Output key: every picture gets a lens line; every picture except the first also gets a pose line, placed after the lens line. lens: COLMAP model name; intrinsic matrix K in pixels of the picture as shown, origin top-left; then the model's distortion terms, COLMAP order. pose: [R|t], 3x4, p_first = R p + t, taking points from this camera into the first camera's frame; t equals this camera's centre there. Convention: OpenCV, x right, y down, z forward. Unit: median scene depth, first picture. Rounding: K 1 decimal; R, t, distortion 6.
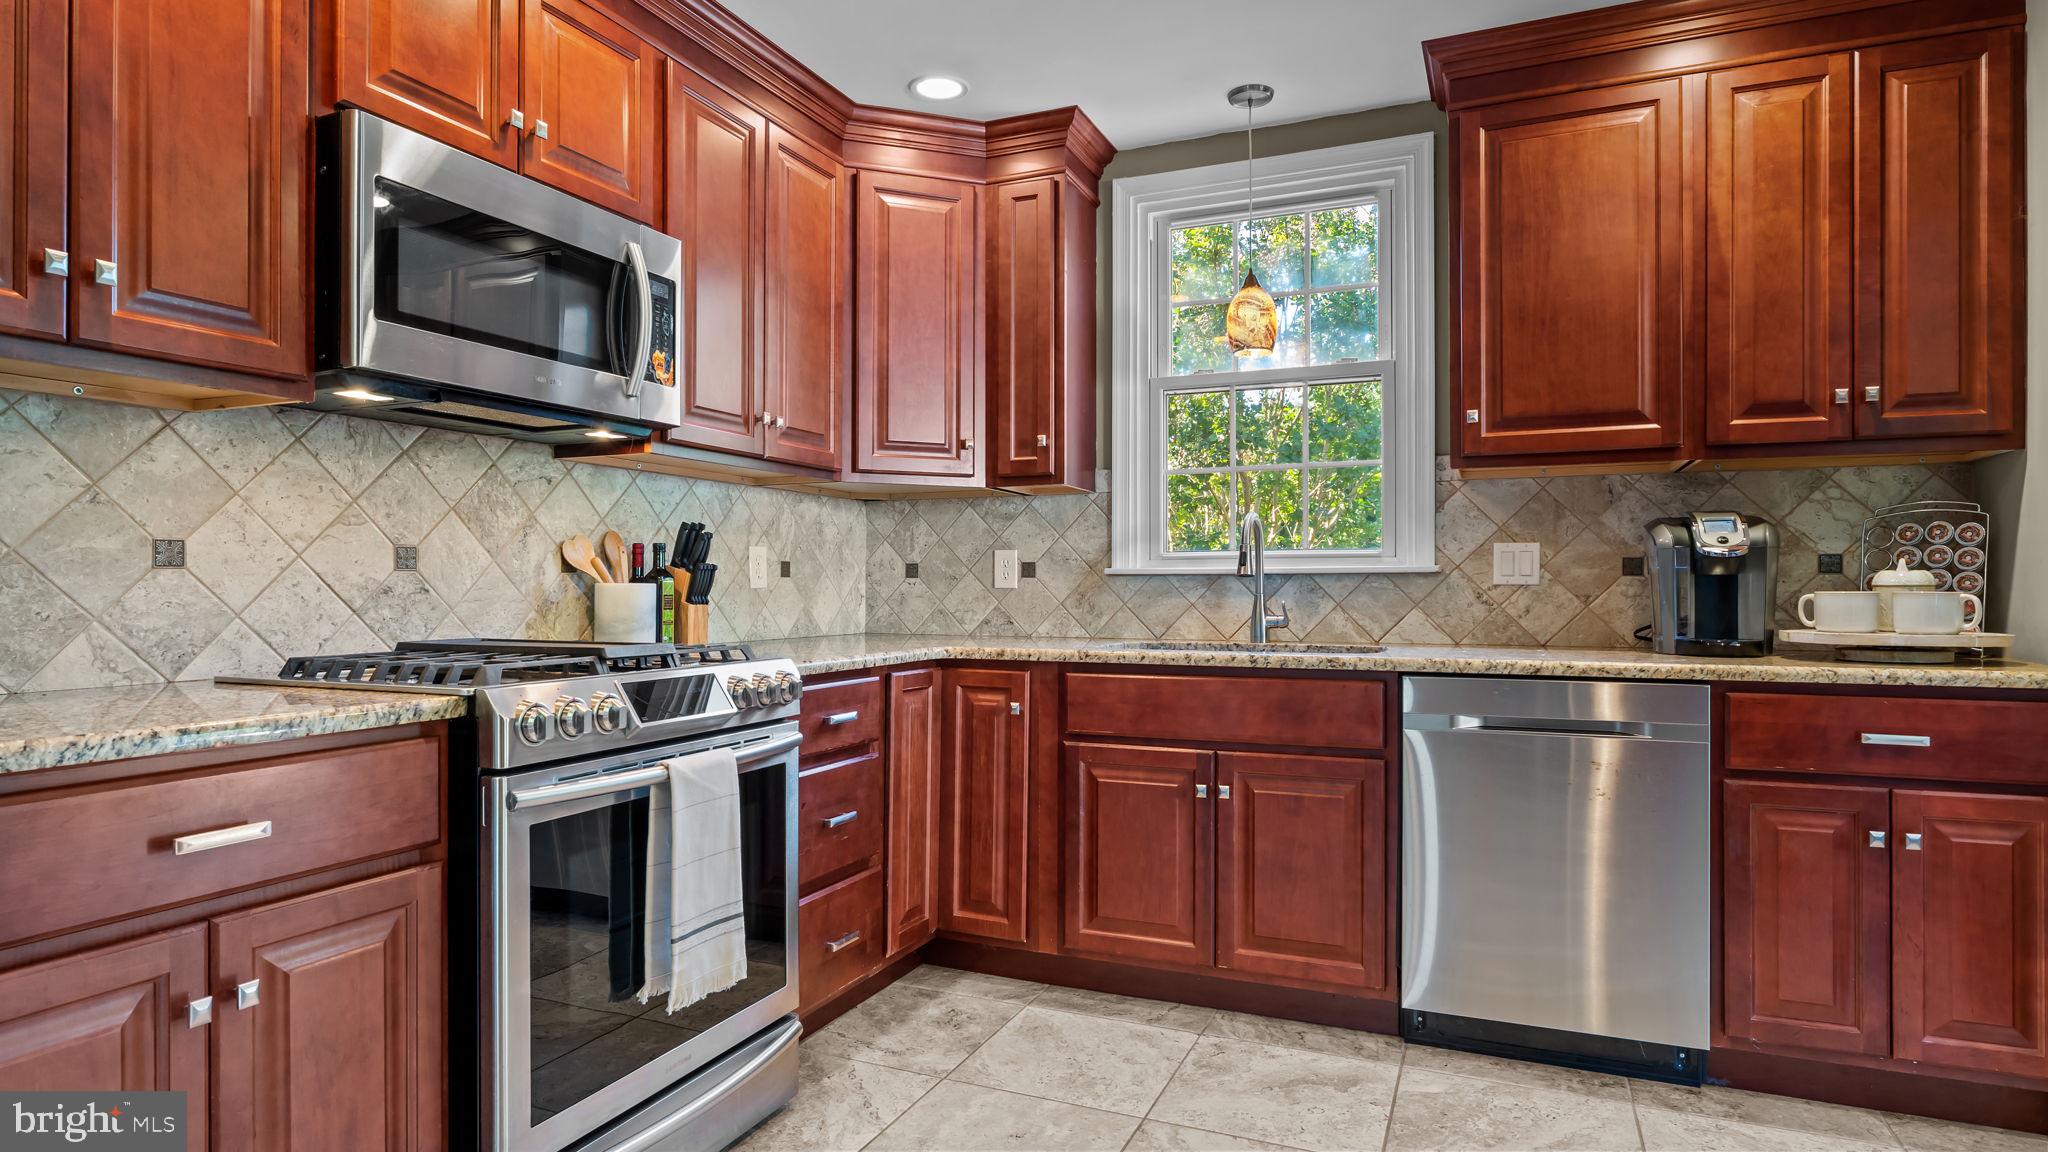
lens RADIAL K [[1121.4, 0, 1037.9], [0, 1121.4, 583.4], [0, 0, 1]] dist [-0.011633, 0.008919]
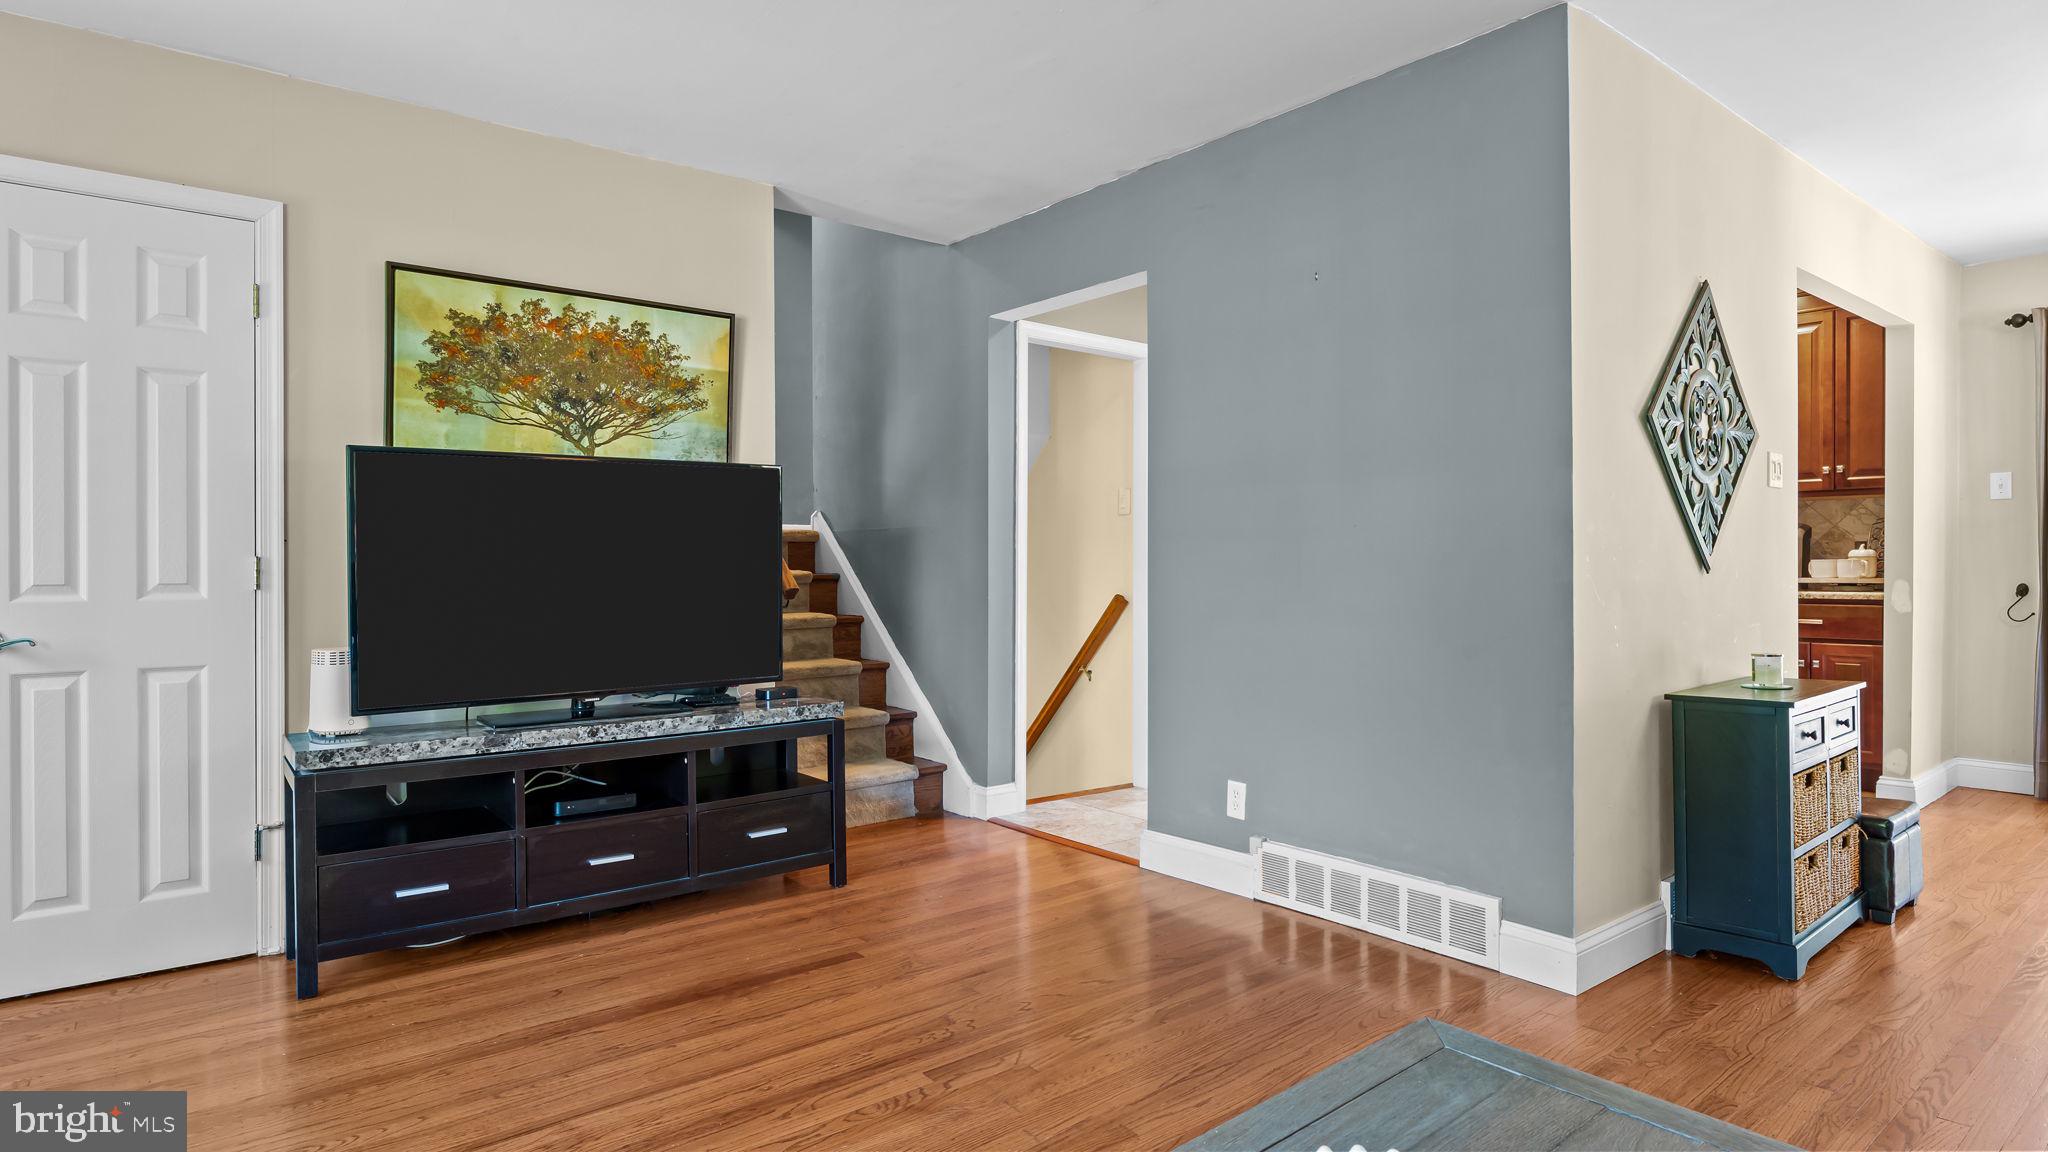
lens RADIAL K [[1121.4, 0, 1029.6], [0, 1121.4, 578.3], [0, 0, 1]] dist [-0.011633, 0.008919]
pose [[0.880587, 0.008337, -0.473812, 0.366049], [0.000661, 0.999823, 0.018822, 0.002094], [0.473884, -0.016887, 0.880425, -1.549787]]
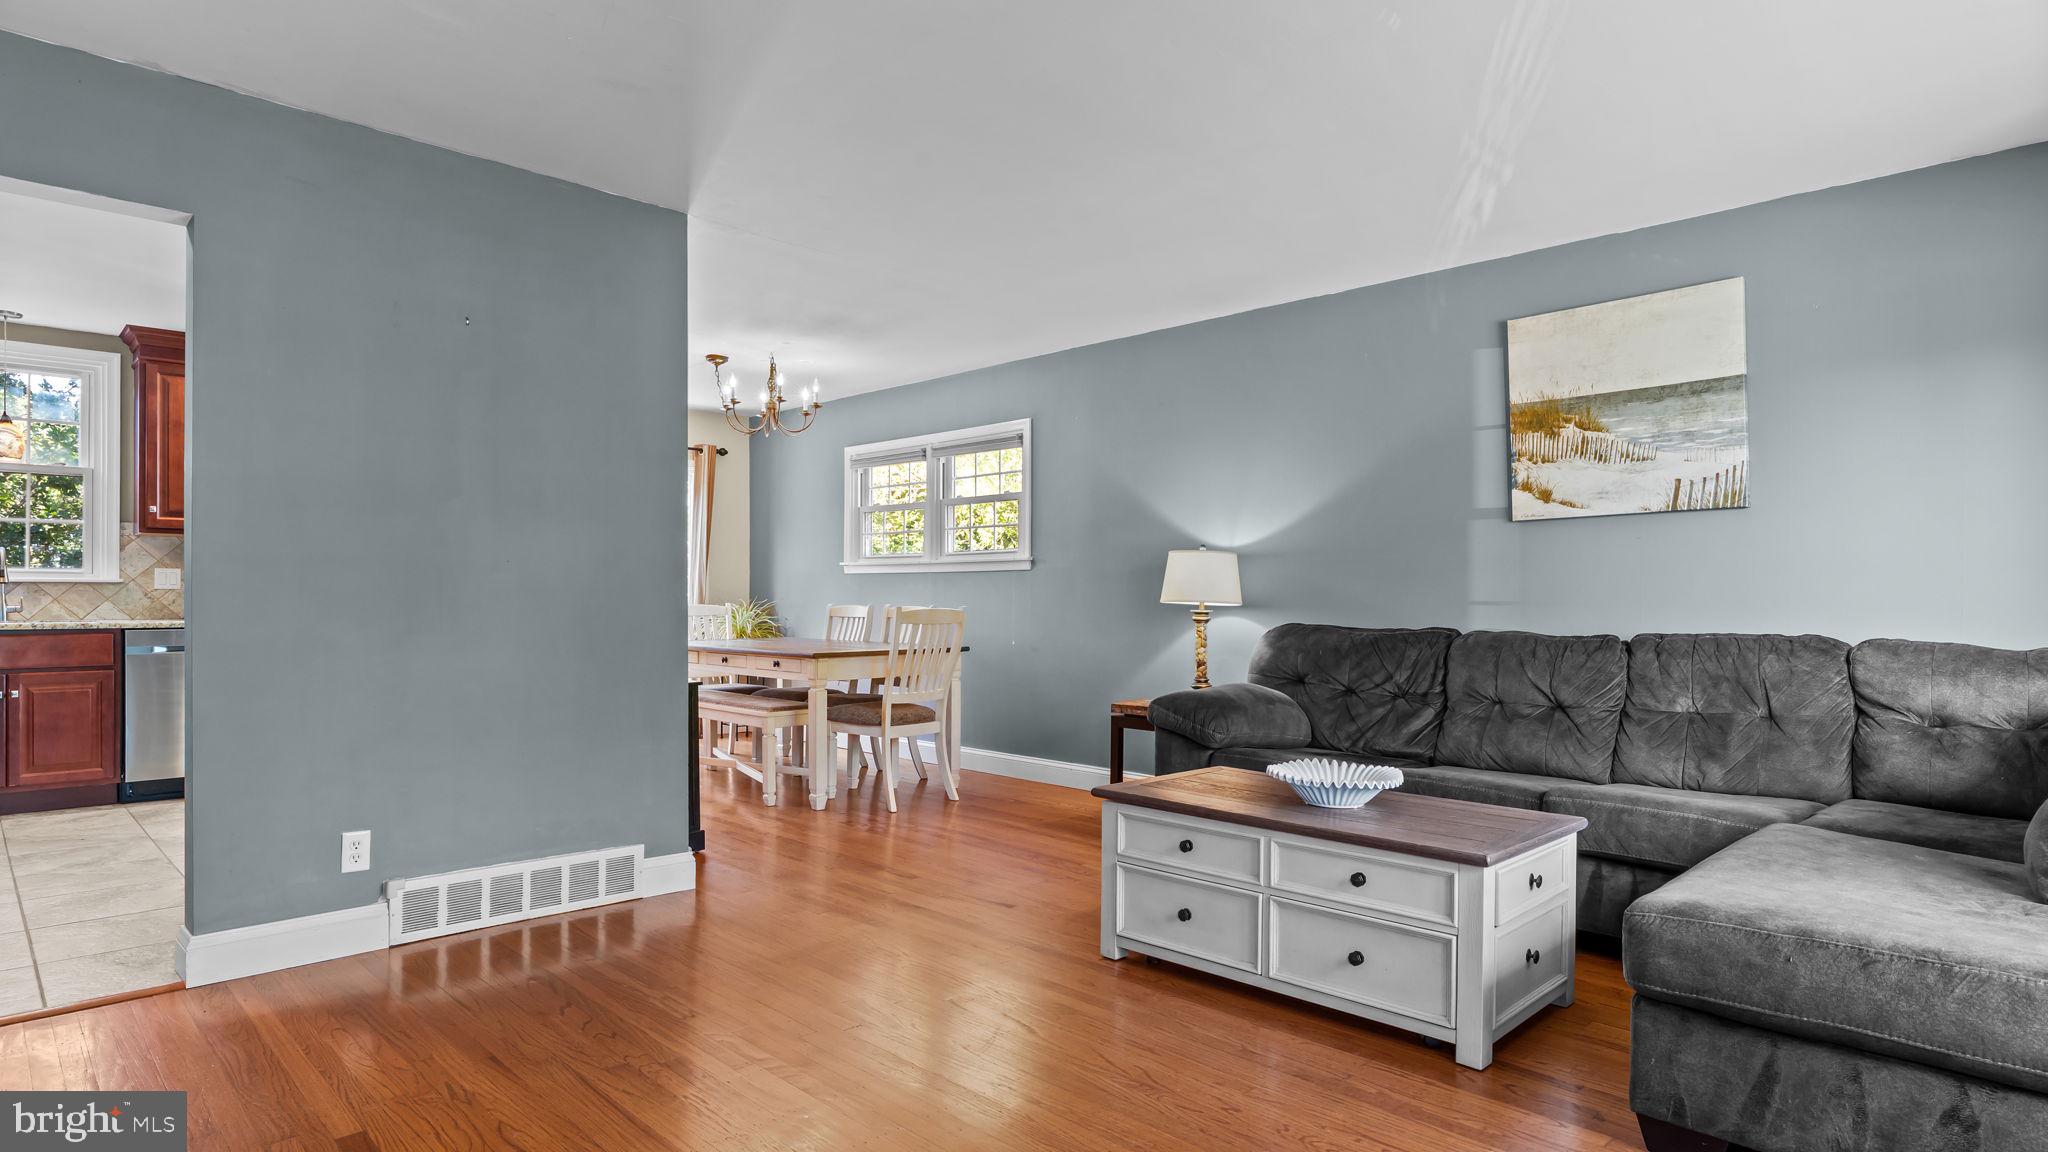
lens RADIAL K [[1121.4, 0, 1011.1], [0, 1121.4, 603.6], [0, 0, 1]] dist [-0.011633, 0.008919]
pose [[0.393022, 0.000358, 0.919529, -0.965025], [-0.007223, 0.999970, 0.002697, 0.012155], [-0.919501, -0.007702, 0.393013, -1.392034]]
